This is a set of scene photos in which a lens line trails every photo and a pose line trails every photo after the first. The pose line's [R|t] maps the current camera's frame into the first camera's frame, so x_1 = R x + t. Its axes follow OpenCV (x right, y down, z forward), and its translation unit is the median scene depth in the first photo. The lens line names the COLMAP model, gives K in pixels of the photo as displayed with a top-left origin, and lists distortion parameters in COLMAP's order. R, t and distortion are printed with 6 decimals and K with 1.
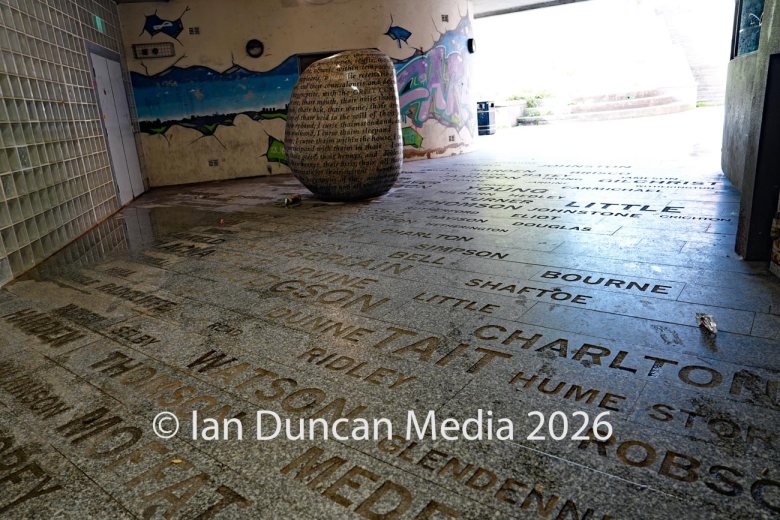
lens RADIAL K [[542.8, 0, 412.8], [0, 542.8, 240.4], [0, 0, 1]] dist [-0.109943, 0.075550]
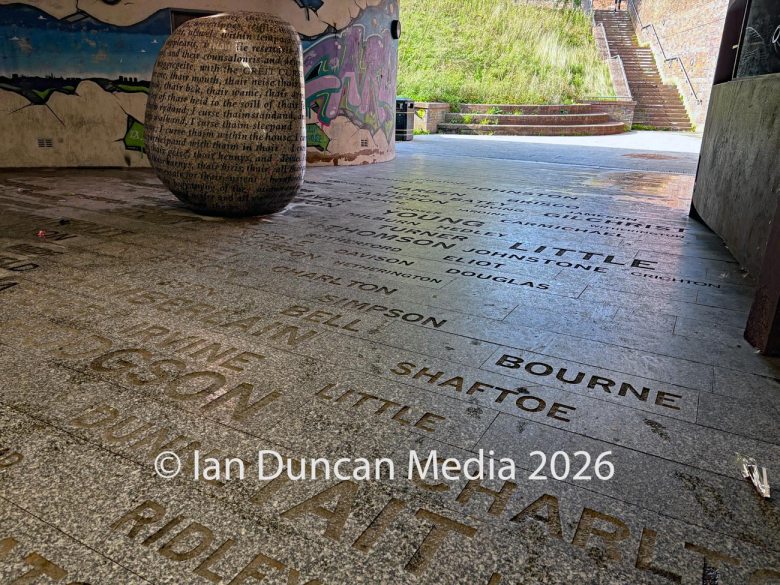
lens RADIAL K [[597.8, 0, 407.0], [0, 597.8, 293.9], [0, 0, 1]] dist [0.041977, -0.044767]
pose [[0.984293, 0.057379, 0.166957, -0.009142], [-0.068289, 0.995839, 0.060350, -0.033215], [-0.162800, -0.070803, 0.984115, 0.121424]]
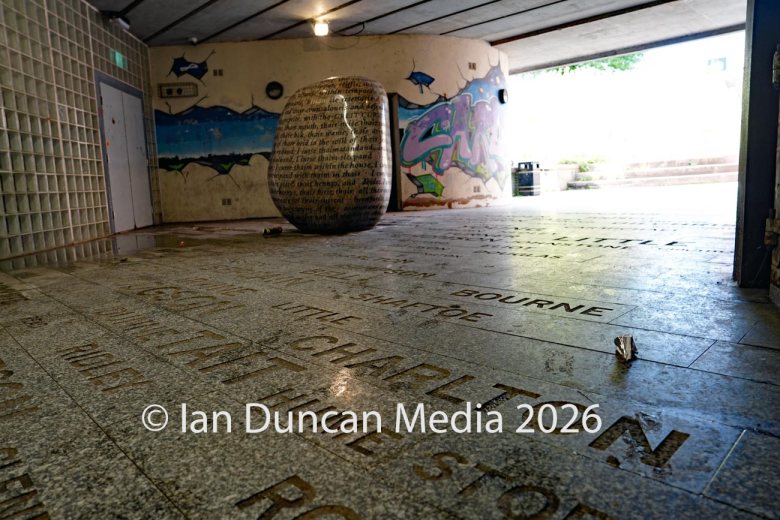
lens RADIAL K [[542.8, 0, 392.6], [0, 542.8, 239.1], [0, 0, 1]] dist [-0.109943, 0.075550]
pose [[0.988252, 0.042308, -0.146860, 0.134677], [-0.060537, 0.990686, -0.121971, 0.044641], [0.140331, 0.129429, 0.981608, 0.113931]]
